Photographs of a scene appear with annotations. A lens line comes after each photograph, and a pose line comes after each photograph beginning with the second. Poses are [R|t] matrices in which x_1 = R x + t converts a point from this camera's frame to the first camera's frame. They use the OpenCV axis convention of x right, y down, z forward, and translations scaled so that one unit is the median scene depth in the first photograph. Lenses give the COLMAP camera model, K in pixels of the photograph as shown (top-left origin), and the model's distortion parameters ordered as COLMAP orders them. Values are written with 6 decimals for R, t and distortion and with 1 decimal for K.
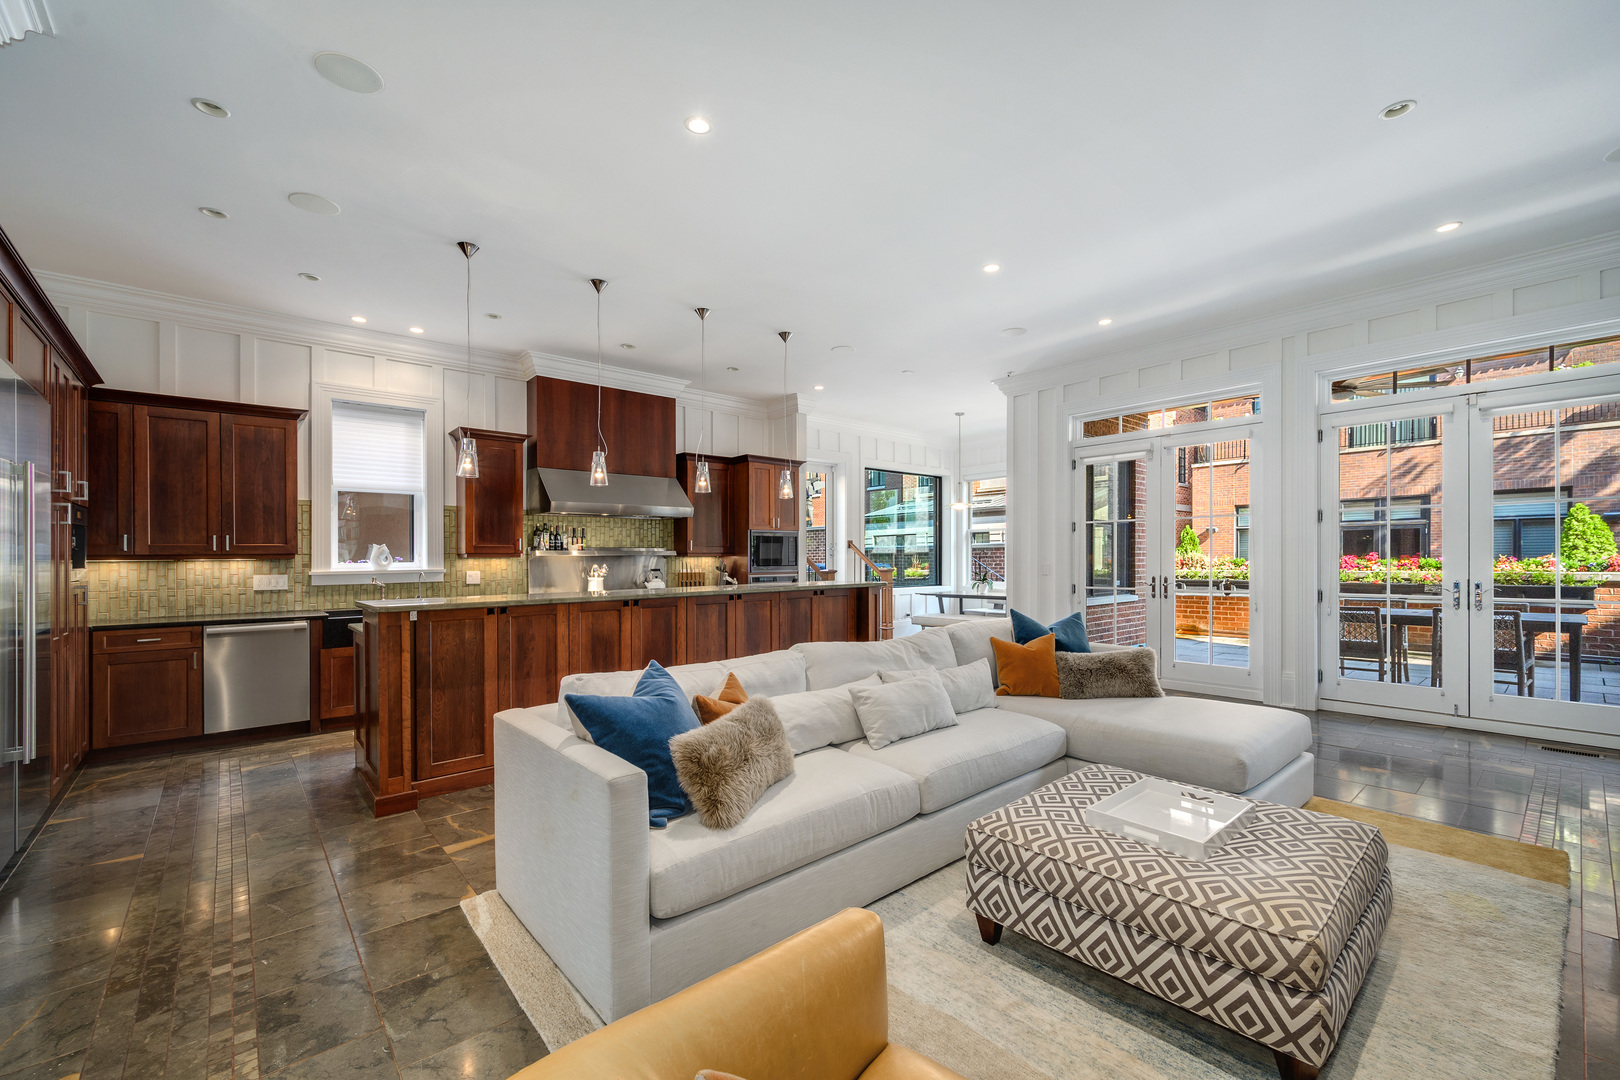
lens RADIAL K [[681.1, 0, 823.6], [0, 681.1, 556.3], [0, 0, 1]] dist [0.000127, 0.000380]
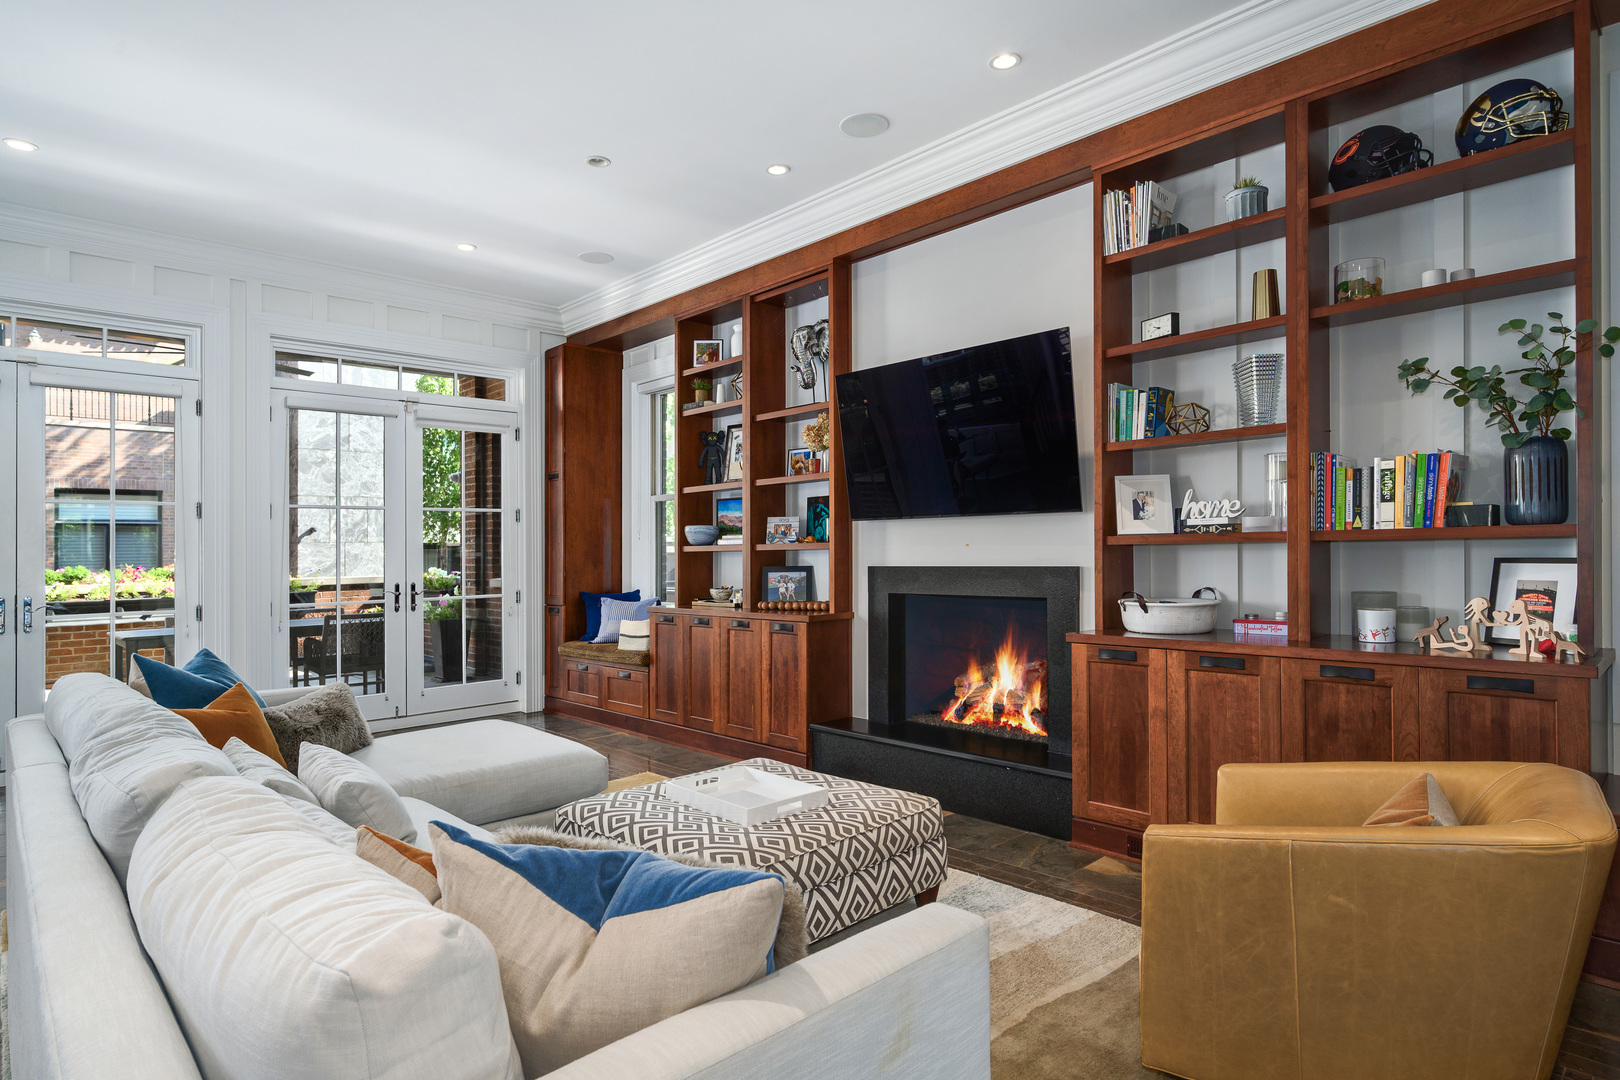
lens RADIAL K [[869.9, 0, 821.7], [0, 869.9, 542.0], [0, 0, 1]] dist [0.003298, 0.001433]
pose [[-0.049639, 0.018339, 0.998599, -0.343374], [0.014277, 0.999742, -0.017651, 0.004940], [-0.998665, 0.013381, -0.049888, 0.379150]]
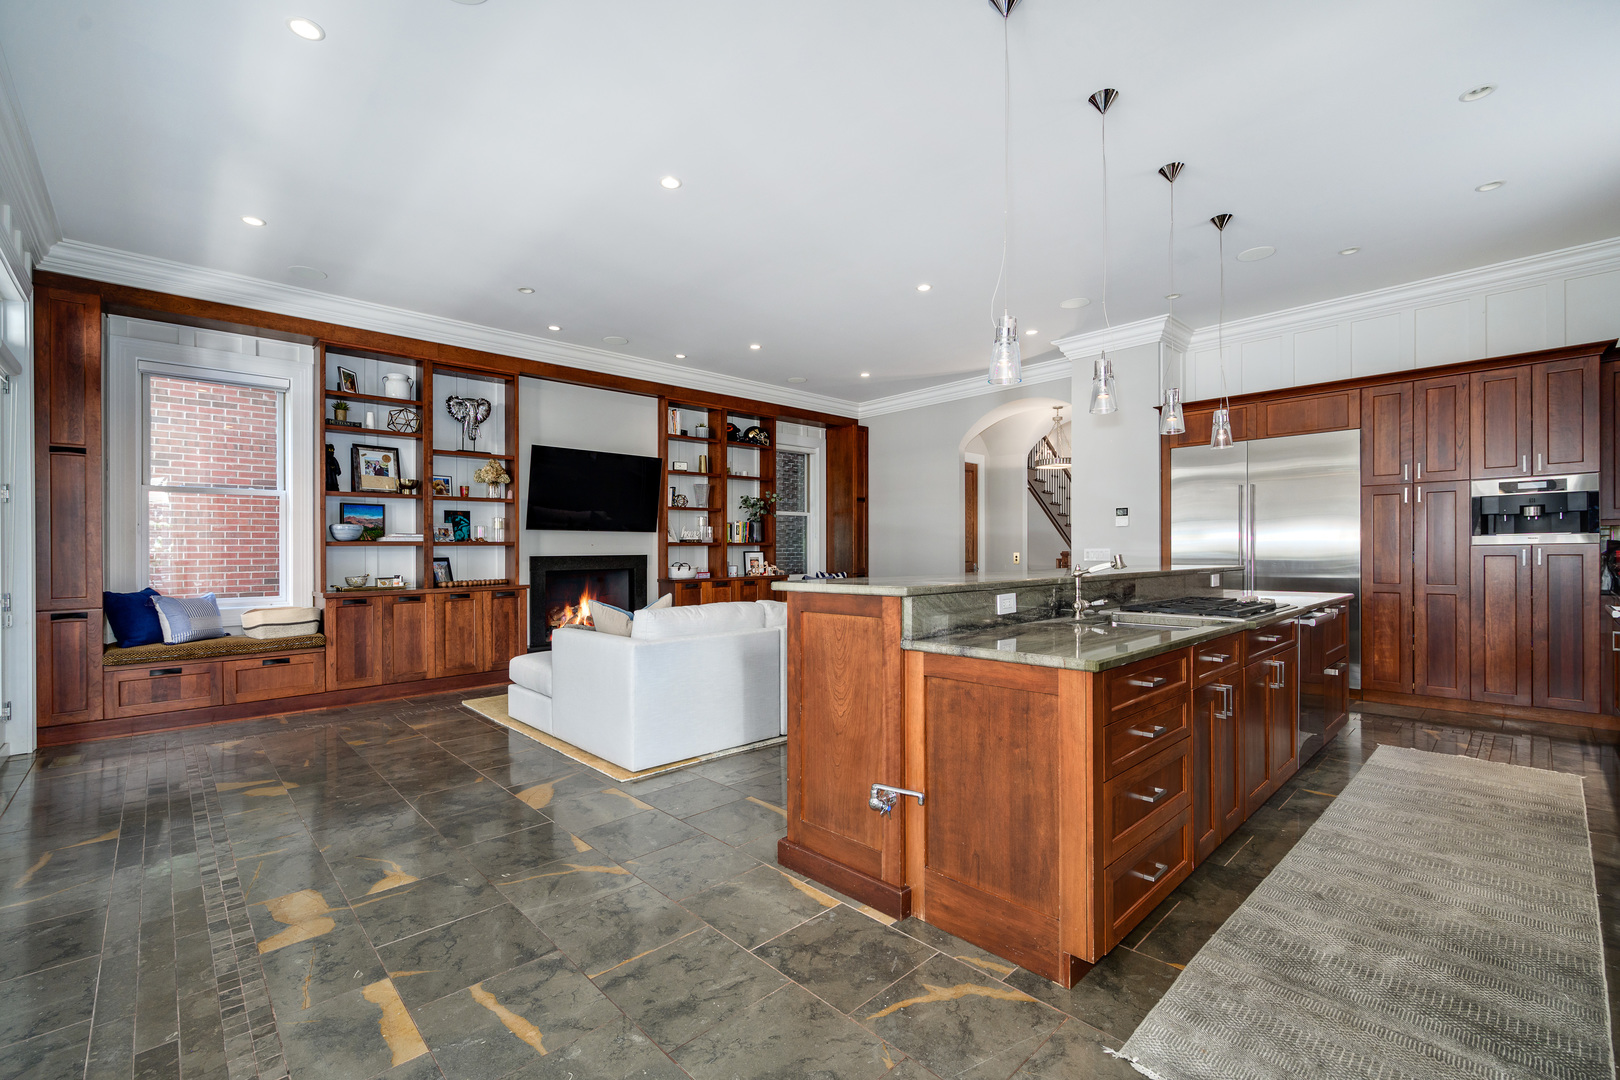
lens RADIAL K [[681.1, 0, 800.2], [0, 681.1, 555.2], [0, 0, 1]] dist [0.000127, 0.000380]
pose [[-0.999492, 0.018329, -0.026082, 0.125041], [0.018261, 0.999829, 0.002847, 0.019745], [0.026130, 0.002369, -0.999656, 1.574320]]
